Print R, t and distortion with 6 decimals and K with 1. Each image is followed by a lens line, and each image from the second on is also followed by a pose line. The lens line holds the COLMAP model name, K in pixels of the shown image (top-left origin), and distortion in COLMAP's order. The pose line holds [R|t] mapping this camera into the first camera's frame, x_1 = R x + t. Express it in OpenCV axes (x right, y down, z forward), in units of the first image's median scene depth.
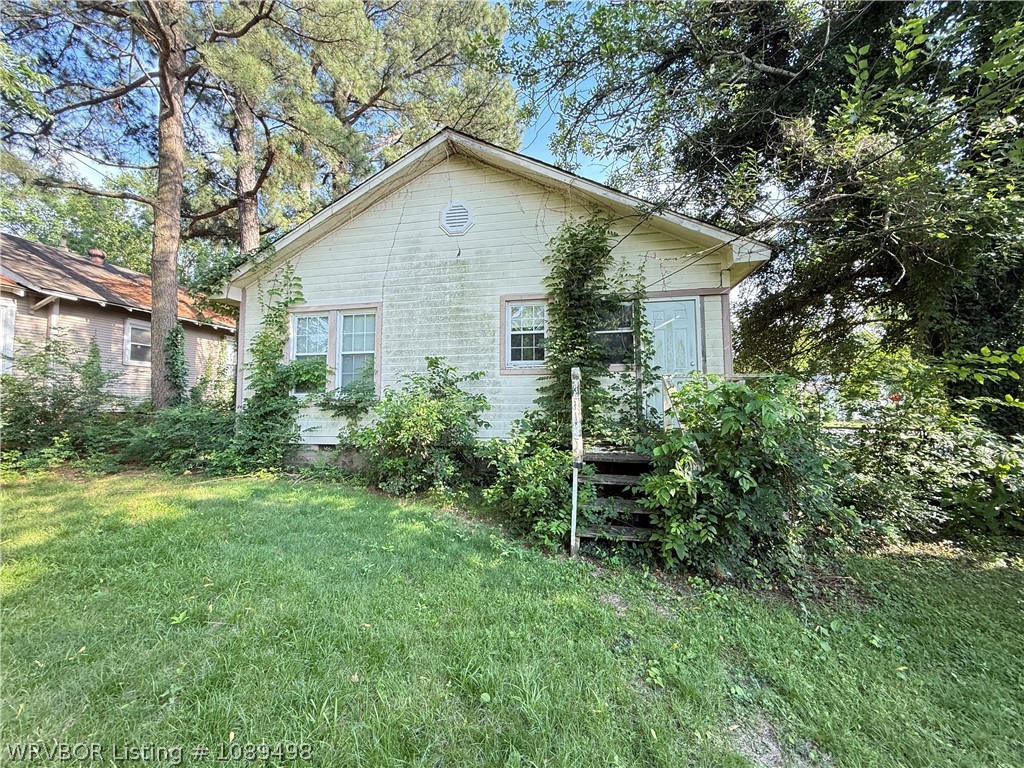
lens RADIAL K [[405.7, 0, 511.9], [0, 405.7, 384.9], [0, 0, 1]] dist [-0.004608, 0.000183]
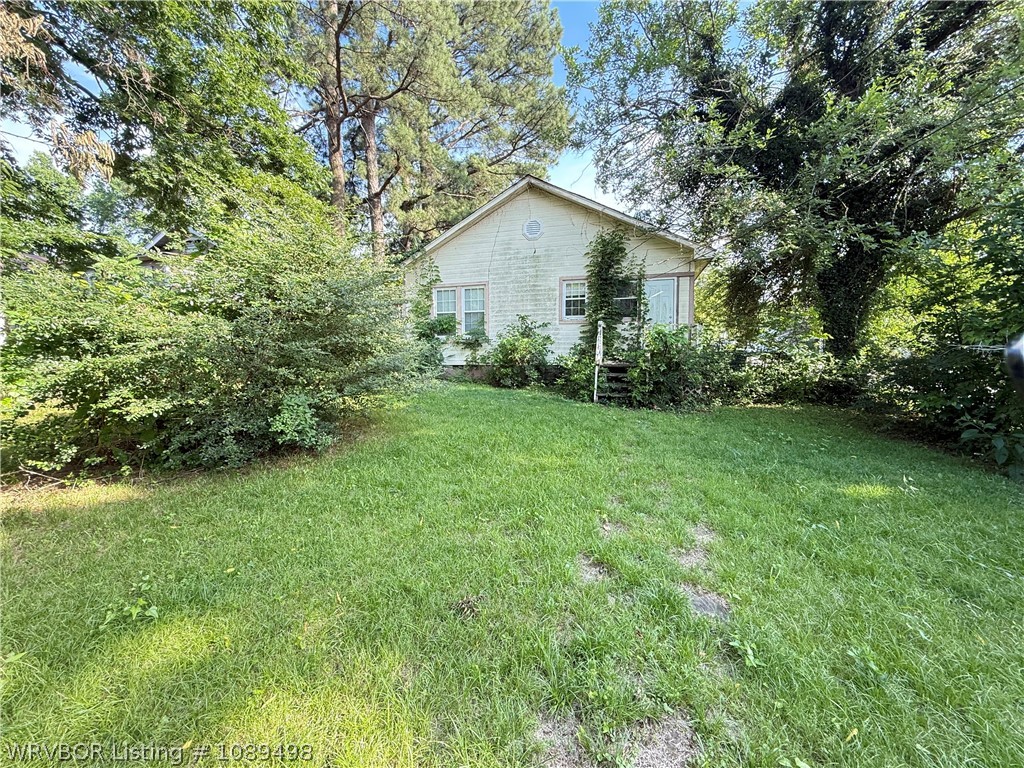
lens RADIAL K [[405.7, 0, 507.6], [0, 405.7, 385.3], [0, 0, 1]] dist [-0.004608, 0.000183]
pose [[0.993185, 0.005734, -0.116410, -0.045750], [0.010843, 0.989912, 0.141266, -0.012800], [0.116046, -0.141565, 0.983104, -0.789449]]
